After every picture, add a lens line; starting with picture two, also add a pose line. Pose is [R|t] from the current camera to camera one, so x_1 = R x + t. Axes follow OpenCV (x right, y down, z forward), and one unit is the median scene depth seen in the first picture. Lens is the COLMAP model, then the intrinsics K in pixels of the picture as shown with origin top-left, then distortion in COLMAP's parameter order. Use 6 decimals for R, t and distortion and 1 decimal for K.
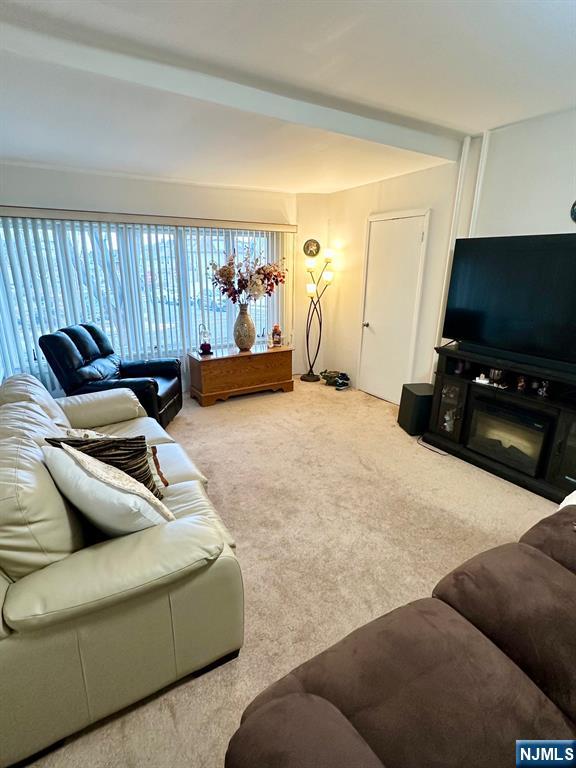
lens RADIAL K [[393.3, 0, 286.8], [0, 393.3, 384.3], [0, 0, 1]] dist [-0.004814, -0.000067]
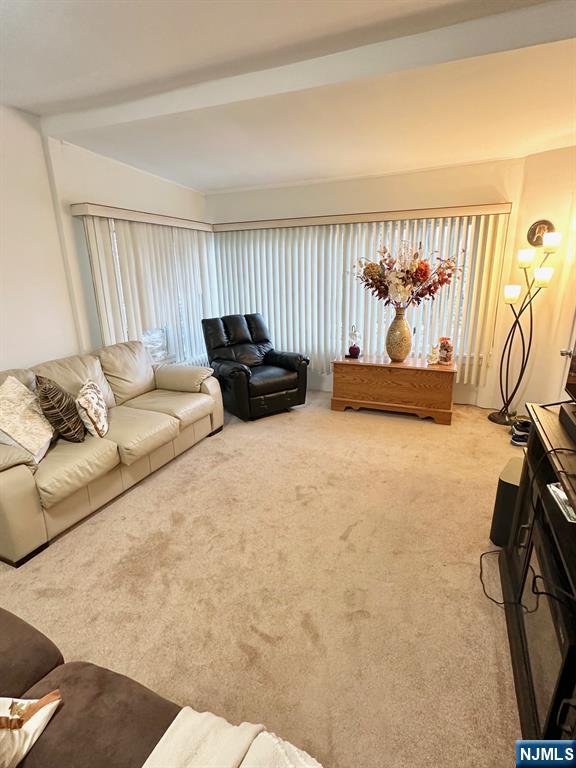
lens RADIAL K [[393.3, 0, 286.7], [0, 393.3, 384.9], [0, 0, 1]] dist [-0.004814, -0.000067]
pose [[0.569254, 0.215242, -0.793487, 0.452045], [-0.216026, 0.970369, 0.108244, -0.078191], [0.793274, 0.109796, 0.598884, 0.306314]]
